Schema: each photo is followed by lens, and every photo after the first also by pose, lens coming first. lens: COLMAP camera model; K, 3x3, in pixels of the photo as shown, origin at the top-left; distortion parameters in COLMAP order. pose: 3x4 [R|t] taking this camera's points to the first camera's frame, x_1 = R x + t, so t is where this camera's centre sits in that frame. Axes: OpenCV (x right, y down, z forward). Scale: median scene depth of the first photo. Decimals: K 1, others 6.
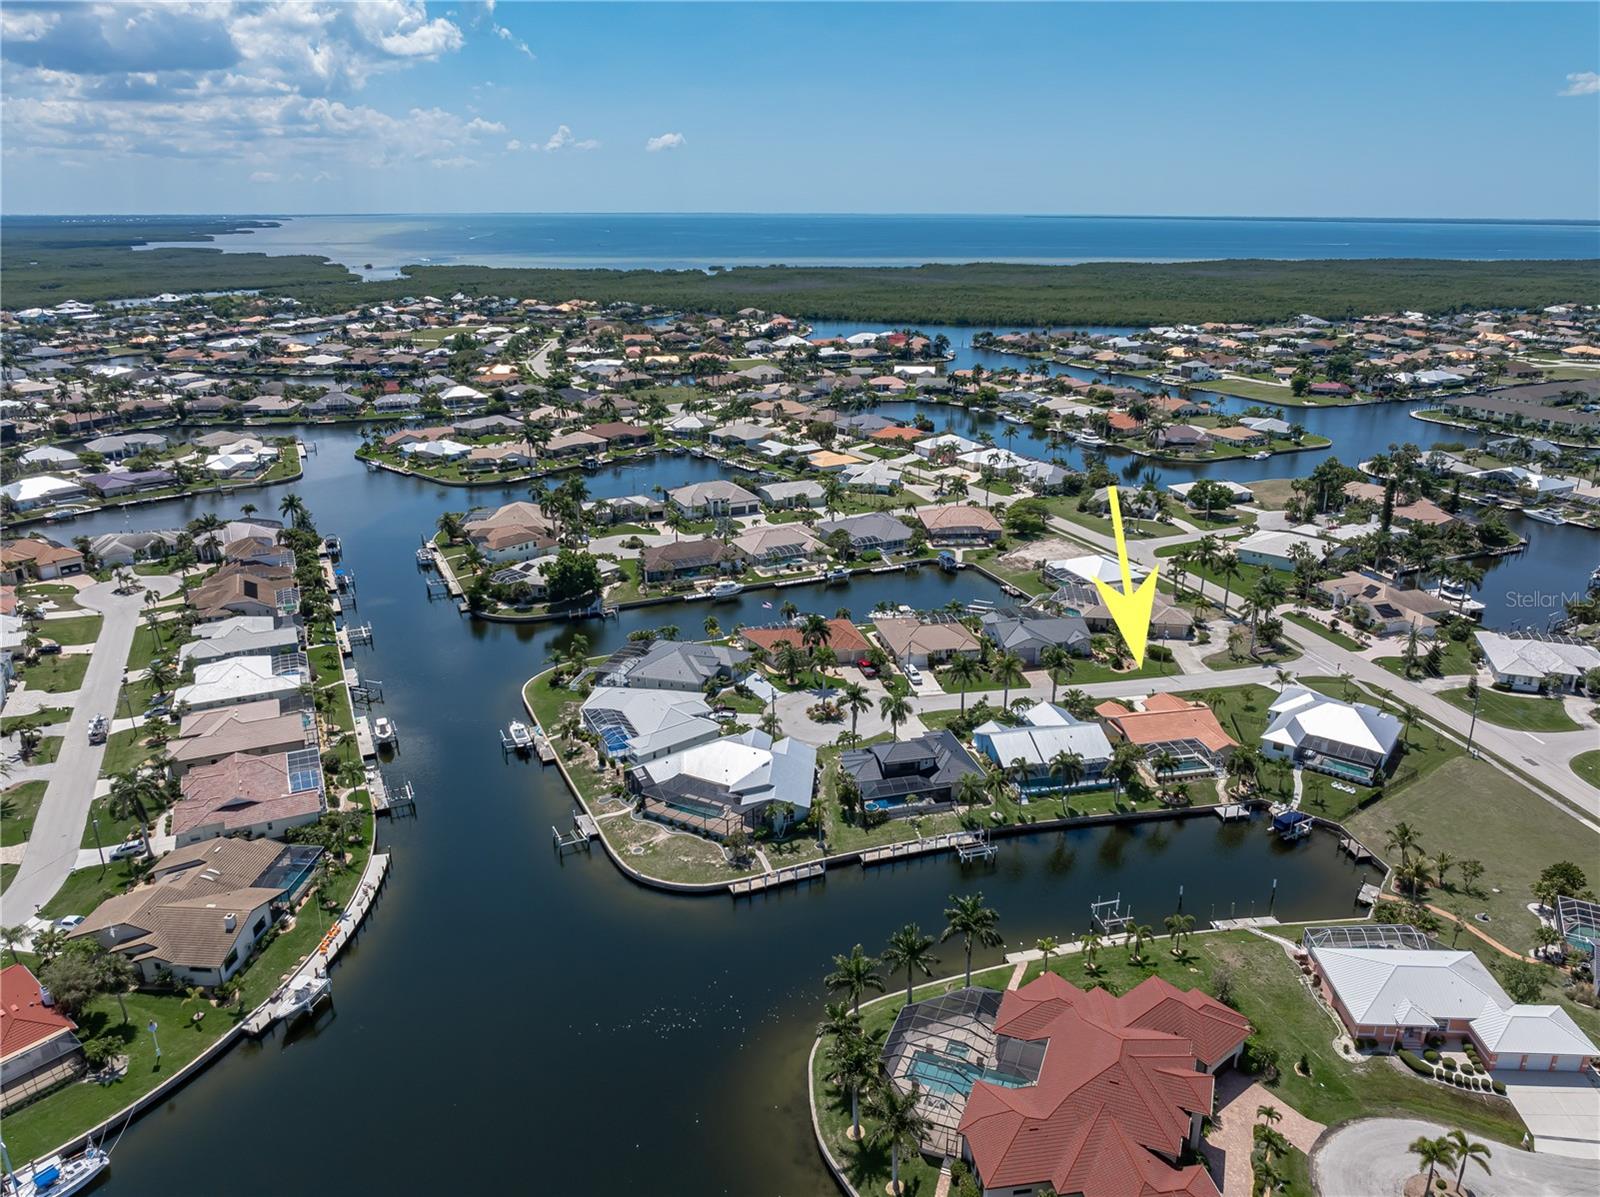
lens RADIAL K [[1201.9, 0, 783.8], [0, 1201.9, 519.3], [0, 0, 1]] dist [-0.040425, 0.034594]
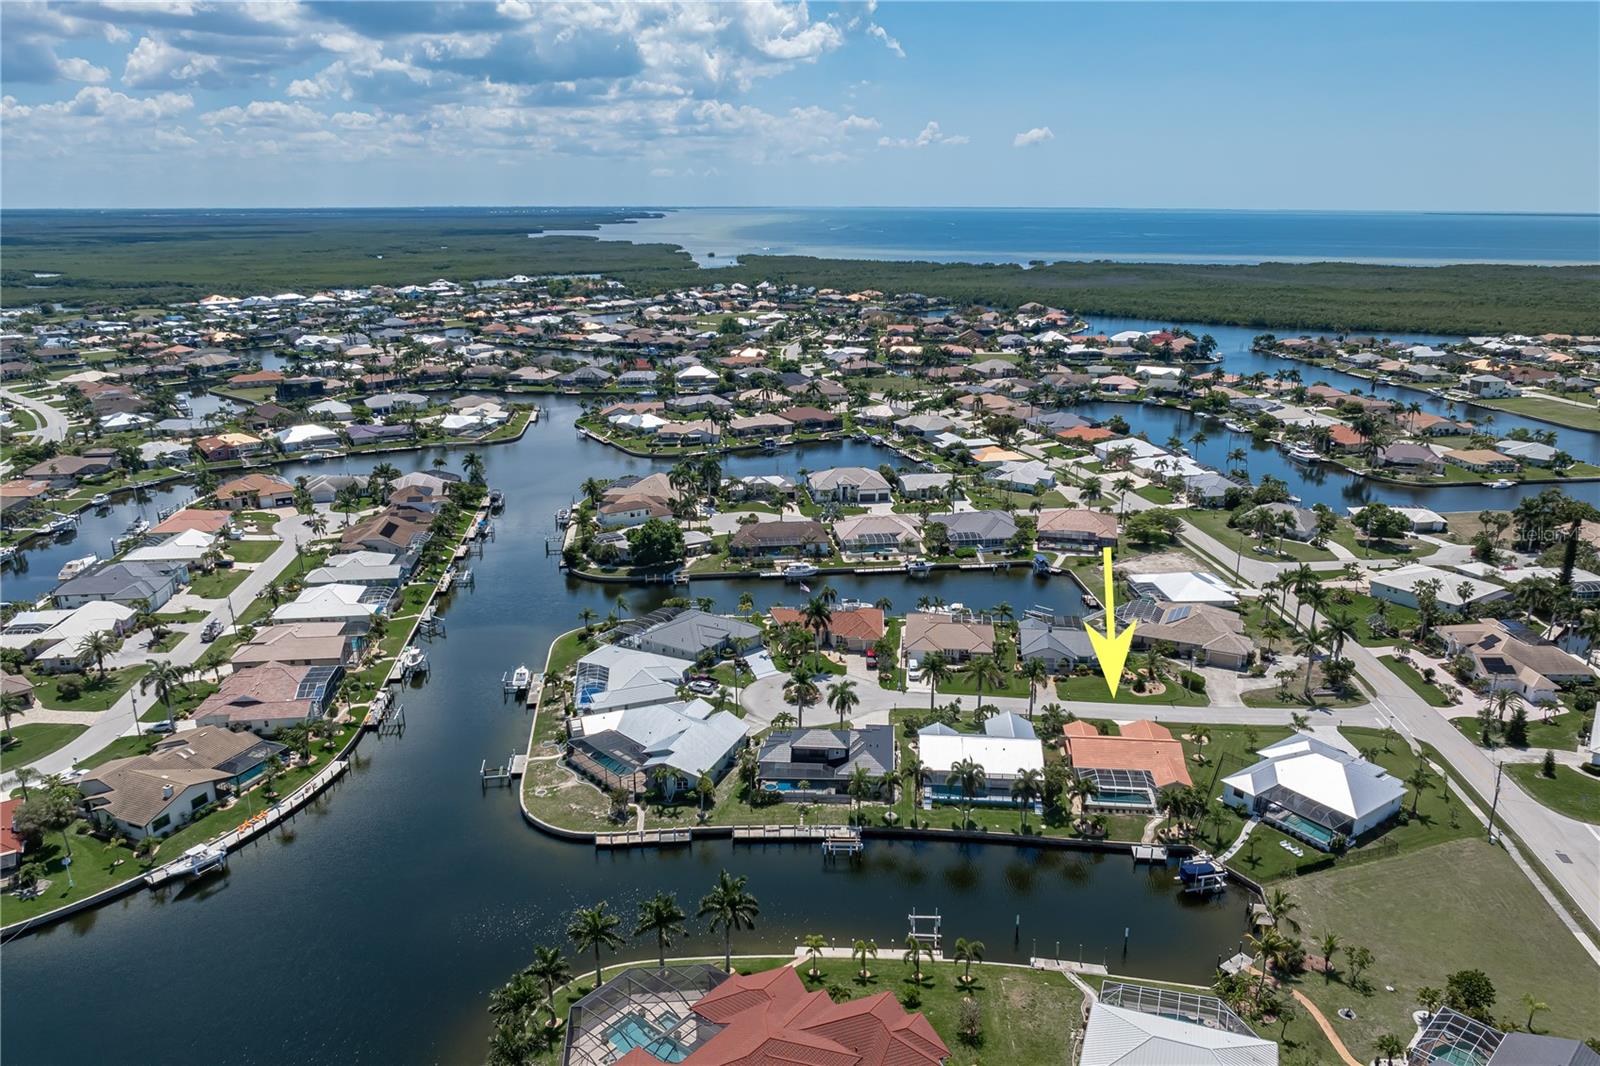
lens RADIAL K [[1179.5, 0, 779.1], [0, 1179.5, 505.7], [0, 0, 1]] dist [-0.035674, 0.022376]
pose [[0.948784, 0.078913, -0.305910, 0.213380], [-0.079456, 0.996781, 0.010698, -0.005510], [0.305770, 0.014156, 0.952000, 0.028238]]
